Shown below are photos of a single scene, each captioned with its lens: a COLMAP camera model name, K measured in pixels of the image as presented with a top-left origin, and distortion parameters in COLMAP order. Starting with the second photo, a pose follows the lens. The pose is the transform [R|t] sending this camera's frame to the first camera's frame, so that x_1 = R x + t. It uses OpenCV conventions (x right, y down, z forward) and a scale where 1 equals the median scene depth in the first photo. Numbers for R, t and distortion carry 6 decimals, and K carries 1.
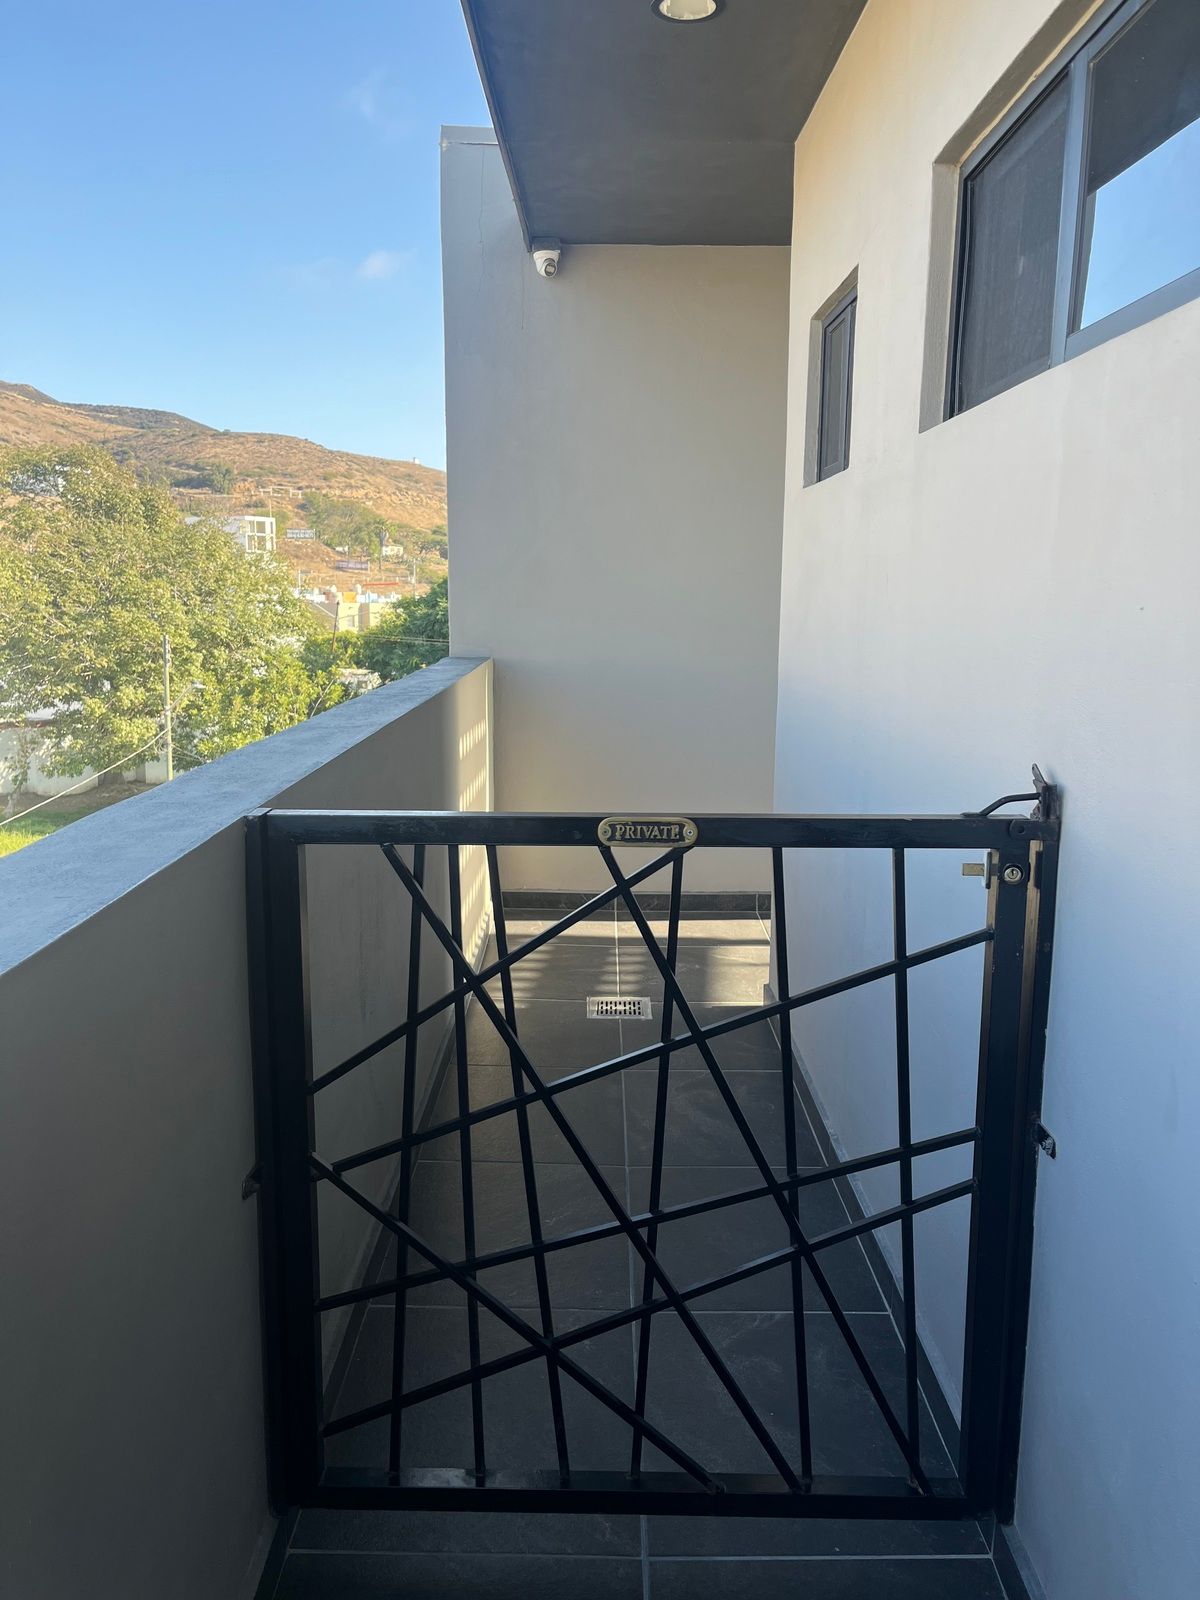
lens RADIAL K [[1210.5, 0, 596.0], [0, 1210.5, 801.9], [0, 0, 1]] dist [0.068552, 0.001909]
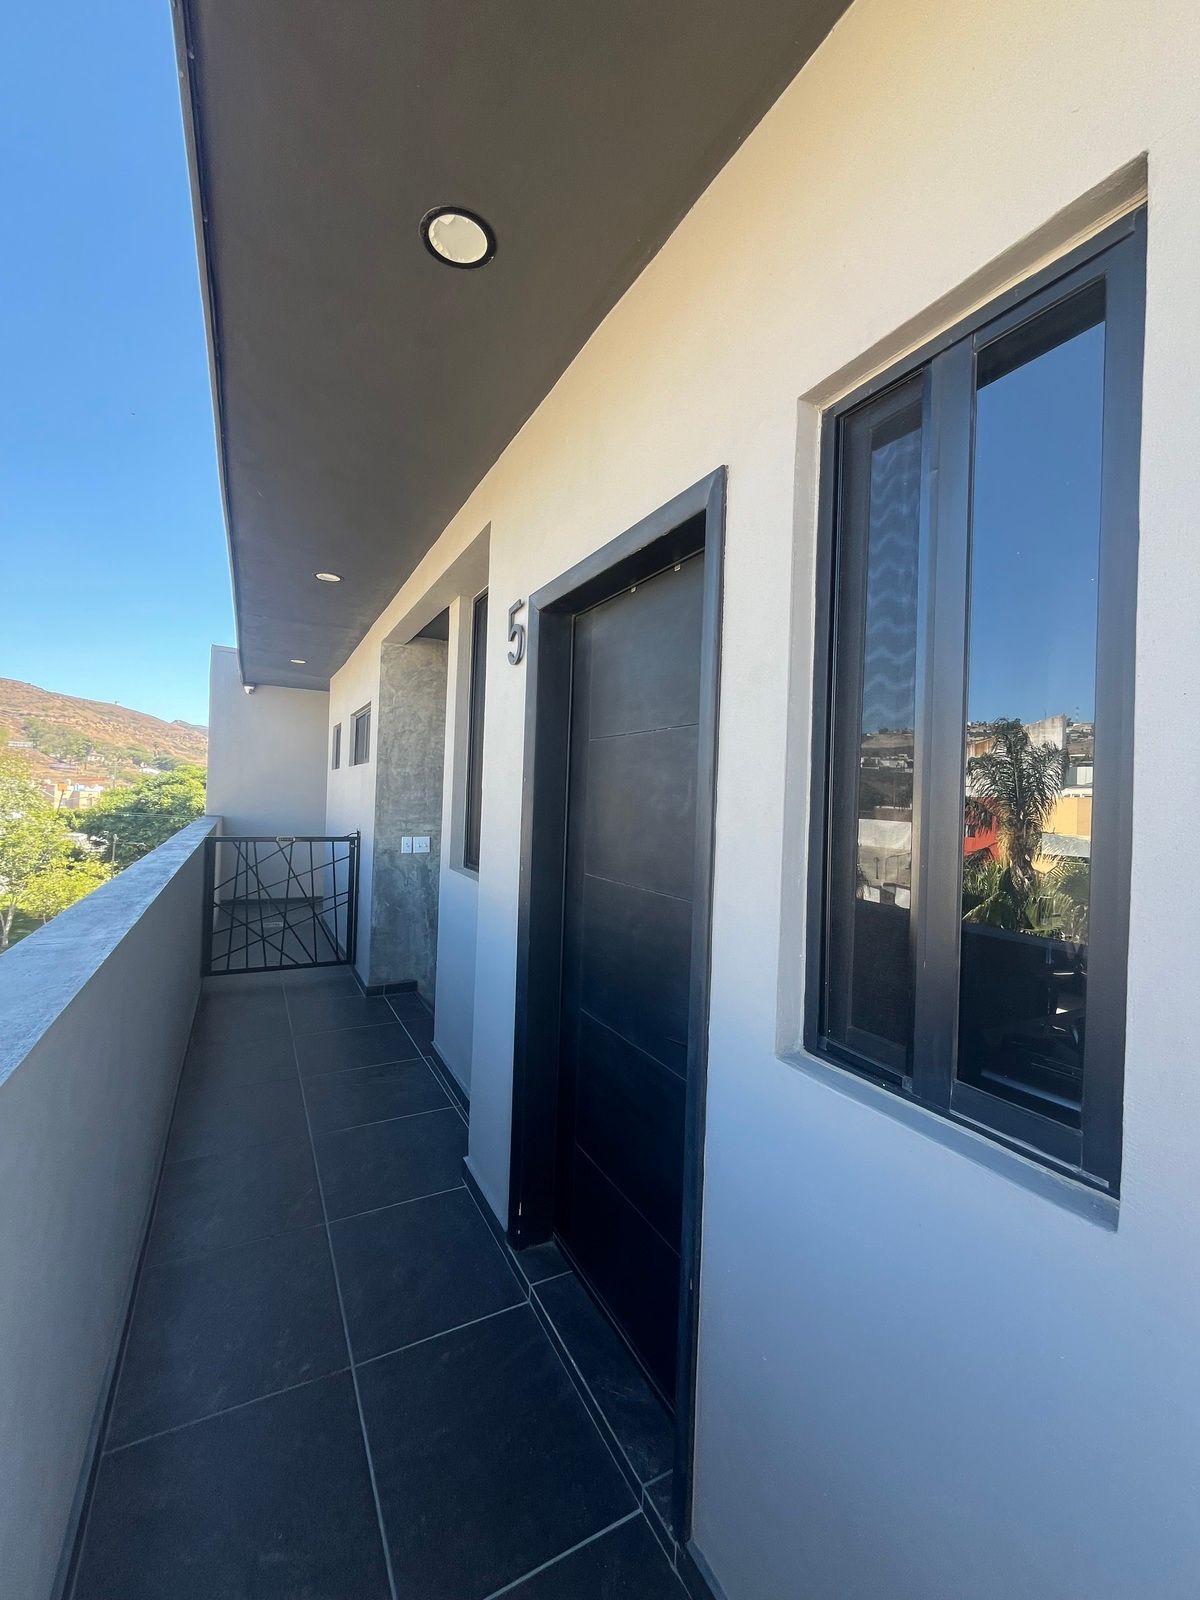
lens RADIAL K [[651.5, 0, 598.2], [0, 651.5, 803.8], [0, 0, 1]] dist [-0.002654, 0.000481]
pose [[0.877525, 0.024290, 0.478915, -0.125917], [0.050875, 0.988364, -0.143348, 0.337552], [-0.476824, 0.150156, 0.866079, -2.147171]]
